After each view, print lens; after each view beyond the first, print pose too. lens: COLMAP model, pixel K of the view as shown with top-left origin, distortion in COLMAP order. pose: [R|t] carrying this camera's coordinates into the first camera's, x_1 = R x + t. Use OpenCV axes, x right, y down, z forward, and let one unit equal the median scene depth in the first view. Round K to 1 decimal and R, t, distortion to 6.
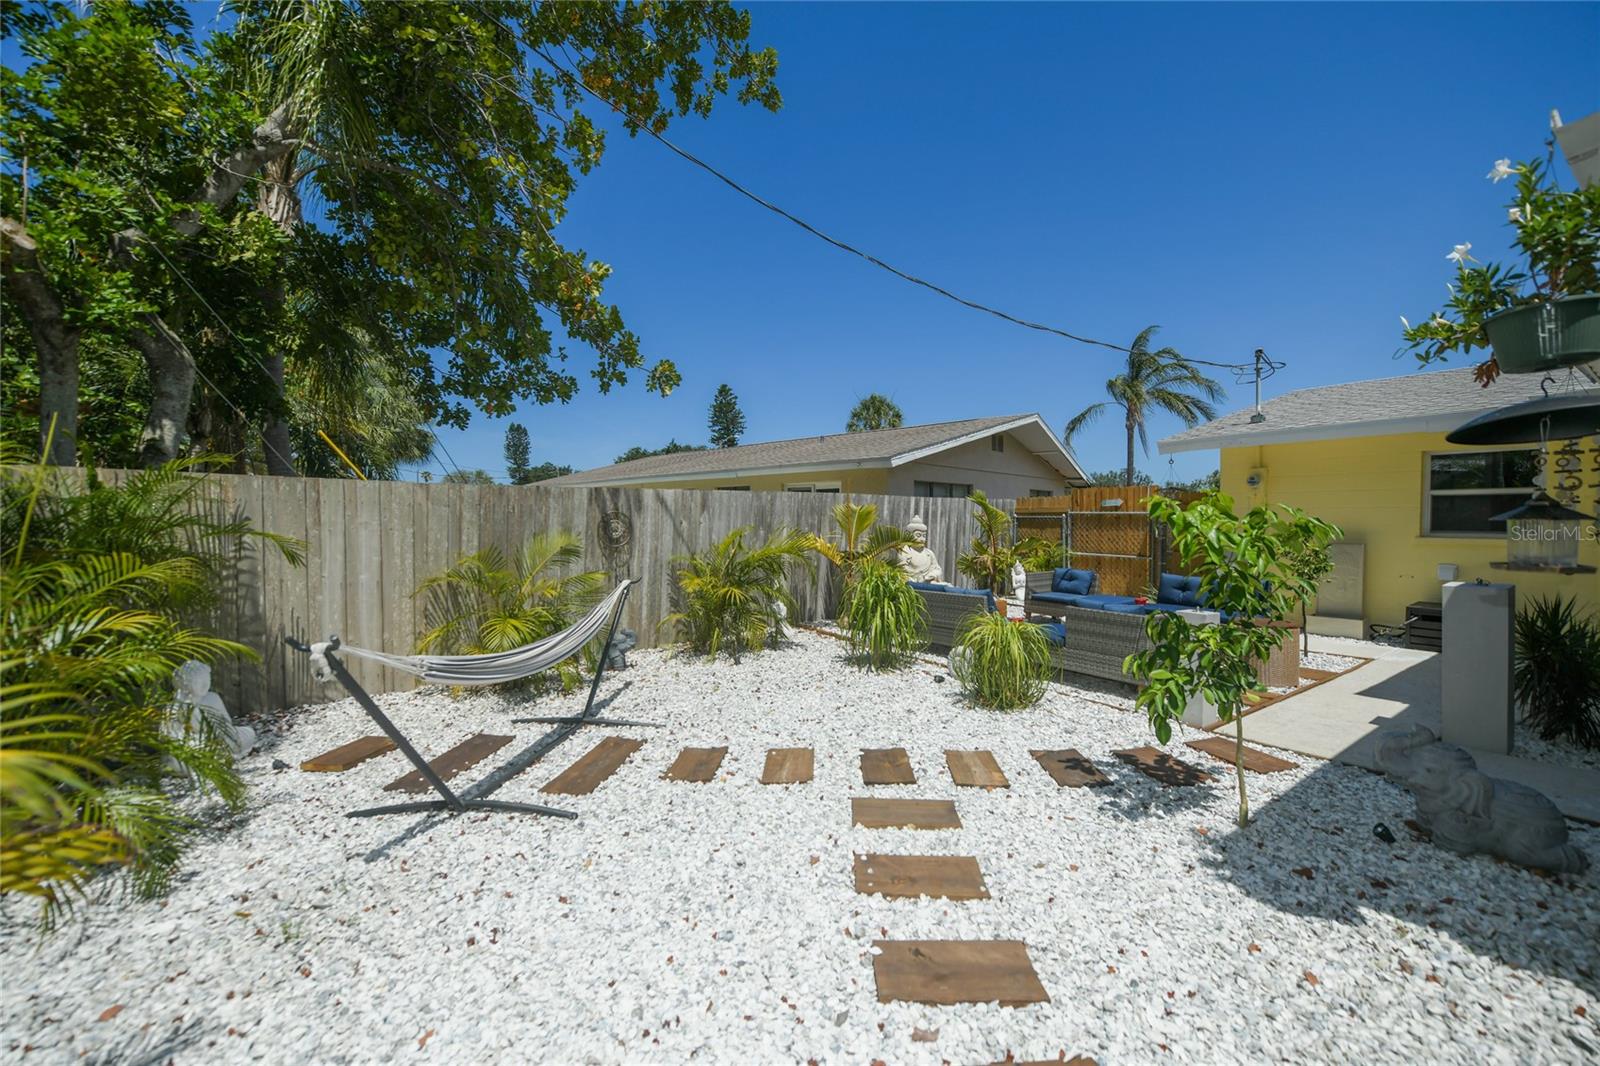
lens RADIAL K [[636.3, 0, 802.3], [0, 636.3, 533.0], [0, 0, 1]] dist [-0.003451, -0.000392]
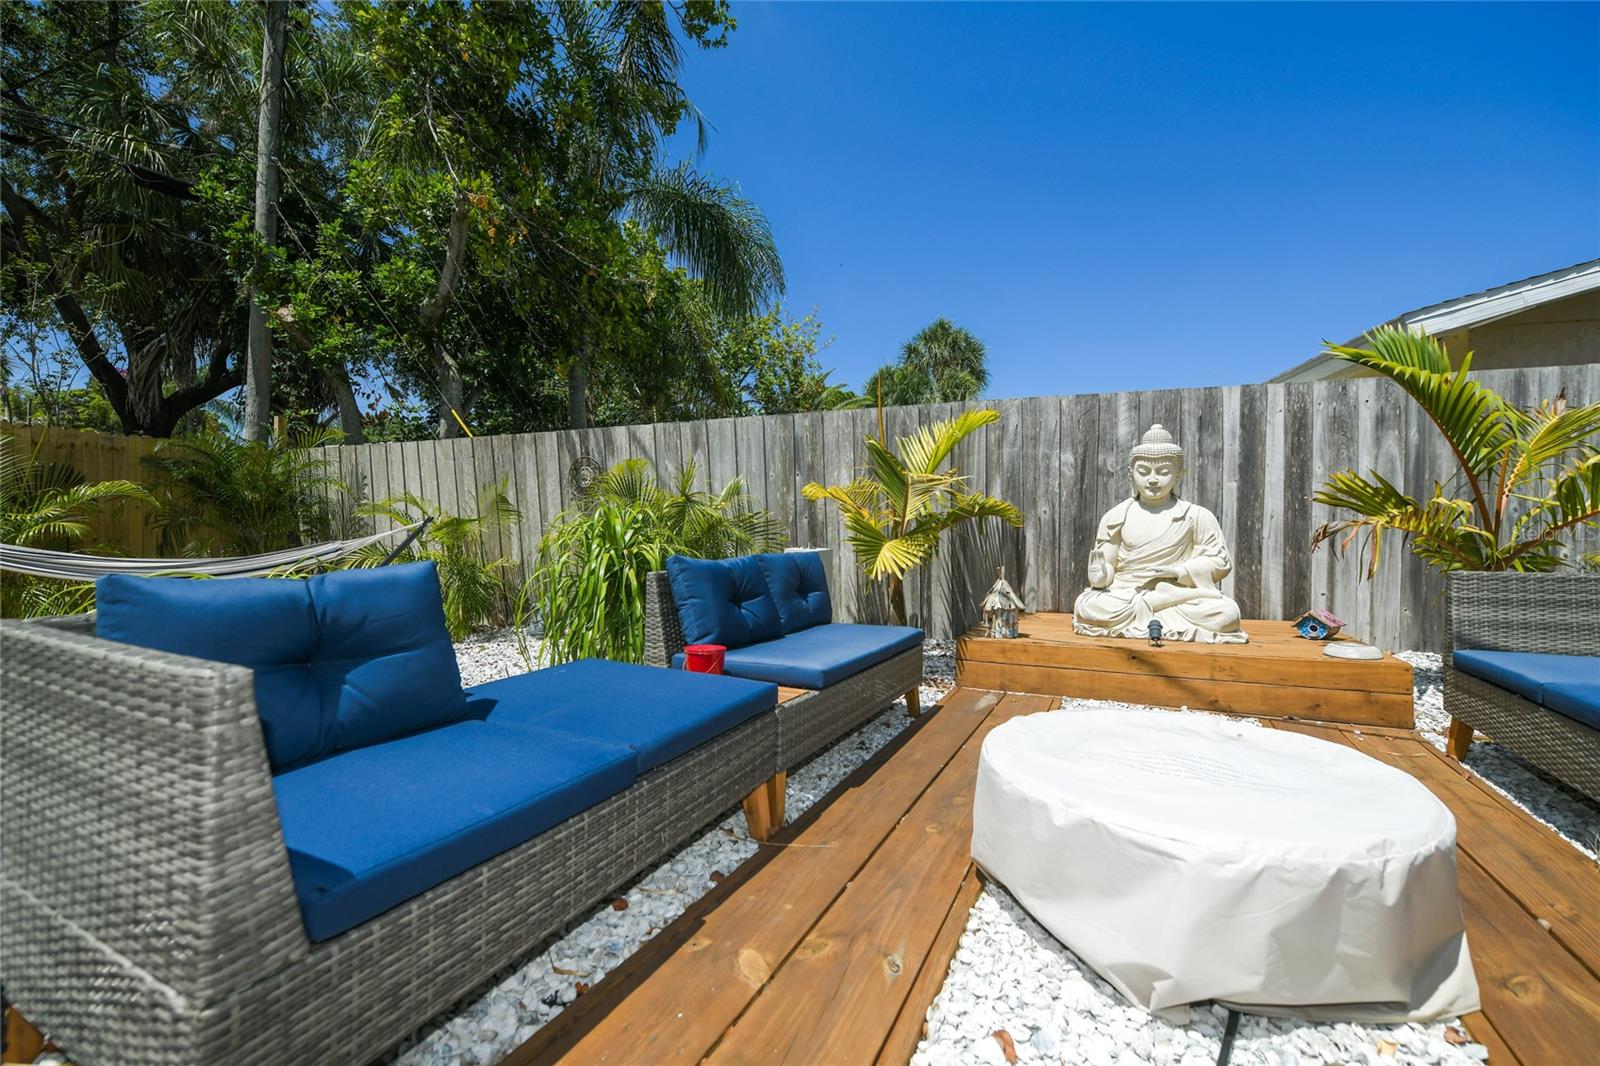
lens RADIAL K [[665.8, 0, 806.3], [0, 665.8, 533.0], [0, 0, 1]] dist [-0.005407, -0.001288]
pose [[0.487118, -0.003484, -0.873329, 0.622185], [-0.020775, 0.999663, -0.015576, 0.076102], [0.873089, 0.025731, 0.486881, 0.825106]]
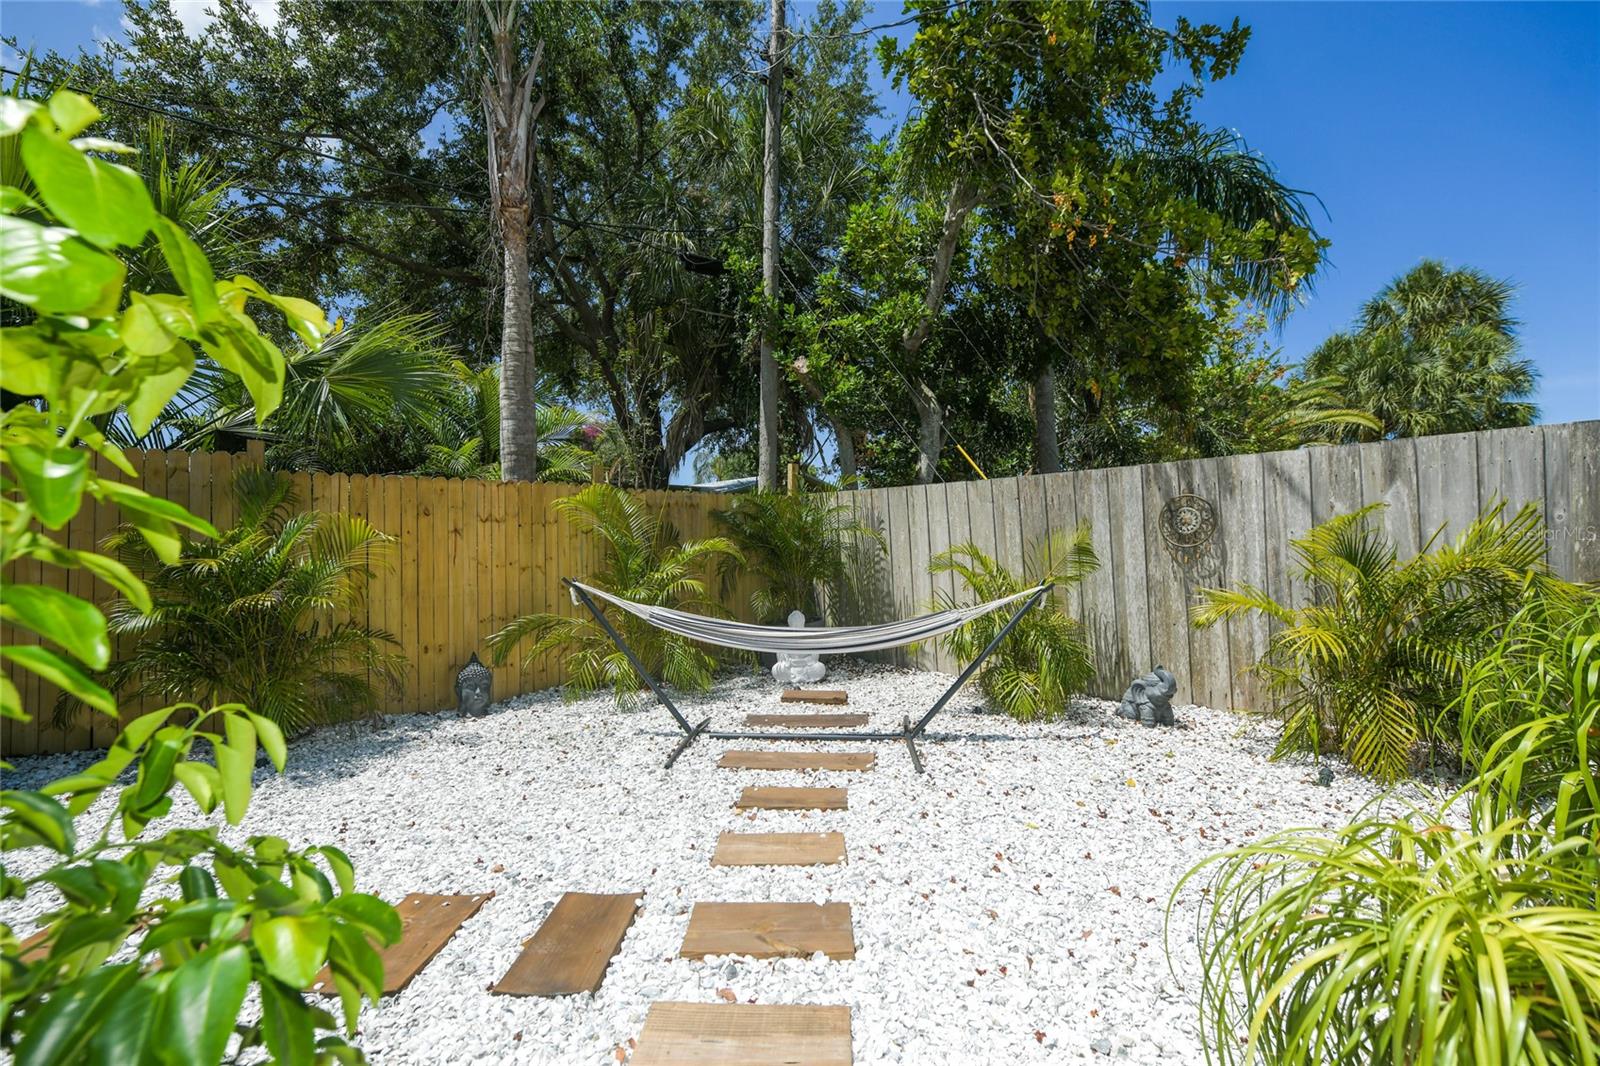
lens RADIAL K [[665.8, 0, 806.3], [0, 665.8, 533.0], [0, 0, 1]] dist [-0.005407, -0.001288]
pose [[0.033797, -0.017306, -0.999279, 0.393774], [-0.011416, 0.999778, -0.017701, 0.024066], [0.999364, 0.012006, 0.033592, 0.572878]]
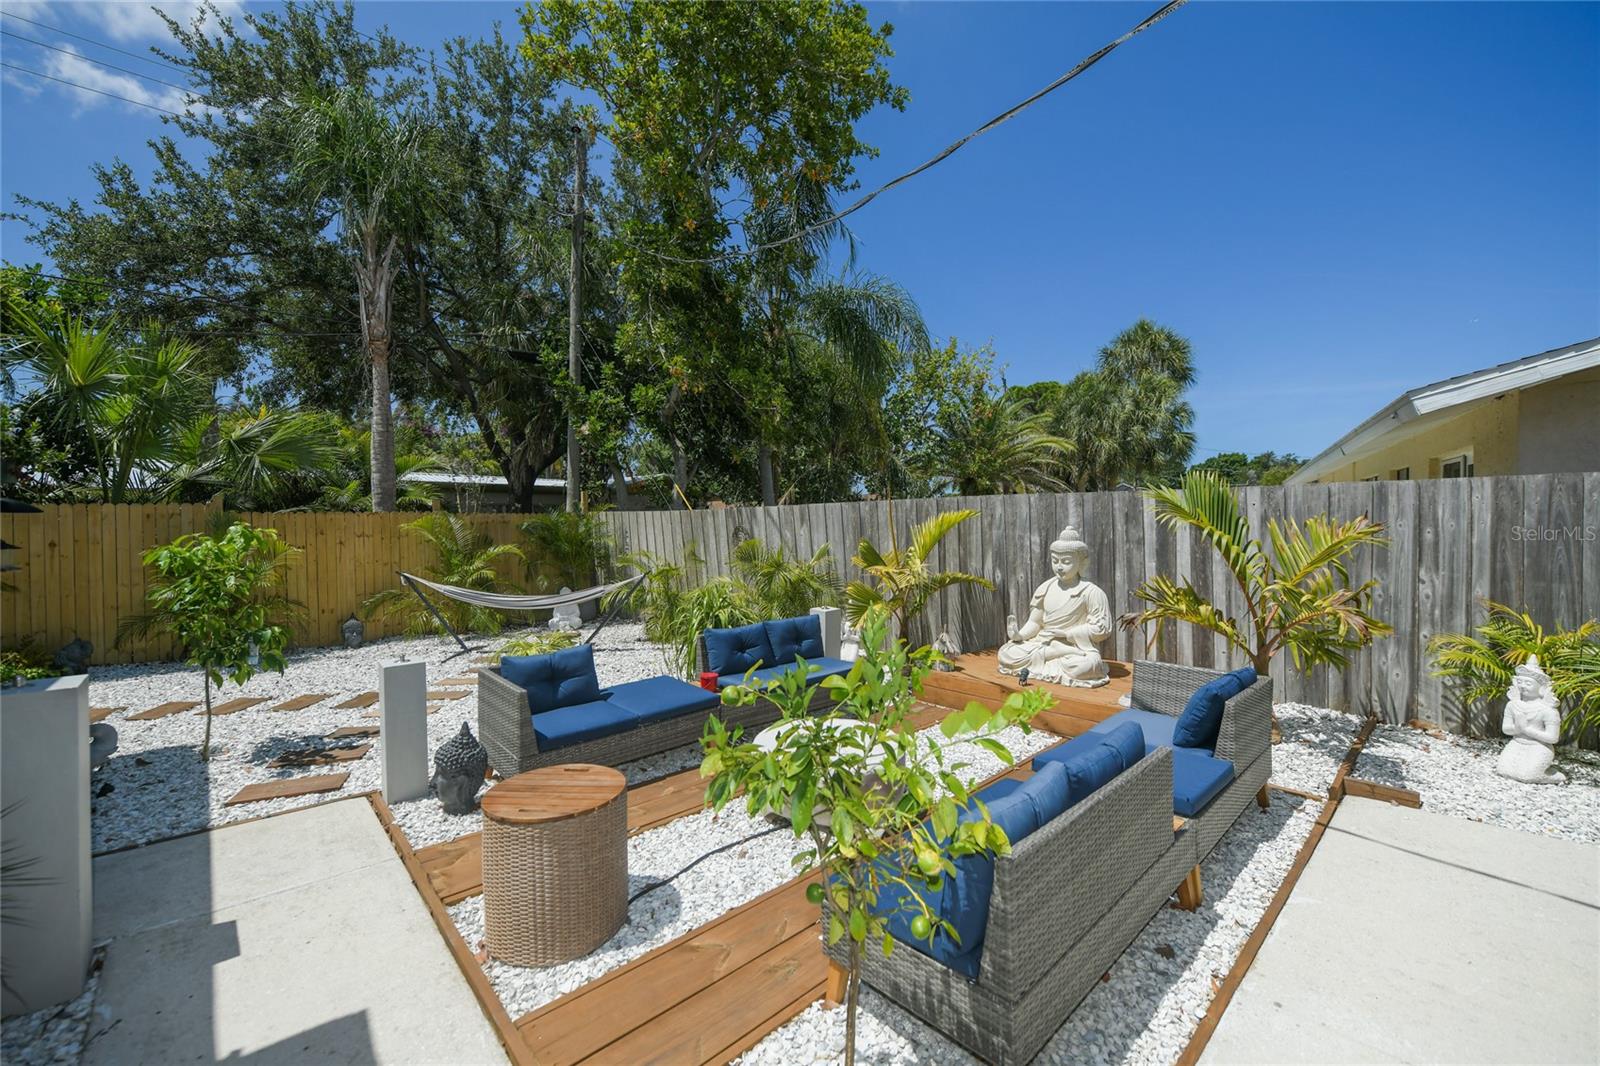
lens RADIAL K [[636.3, 0, 802.3], [0, 636.3, 533.0], [0, 0, 1]] dist [-0.003451, -0.000392]
pose [[0.134249, 0.013060, -0.990862, 1.009126], [-0.012081, 0.999860, 0.011542, -0.034599], [0.990874, 0.010422, 0.134388, 0.946817]]
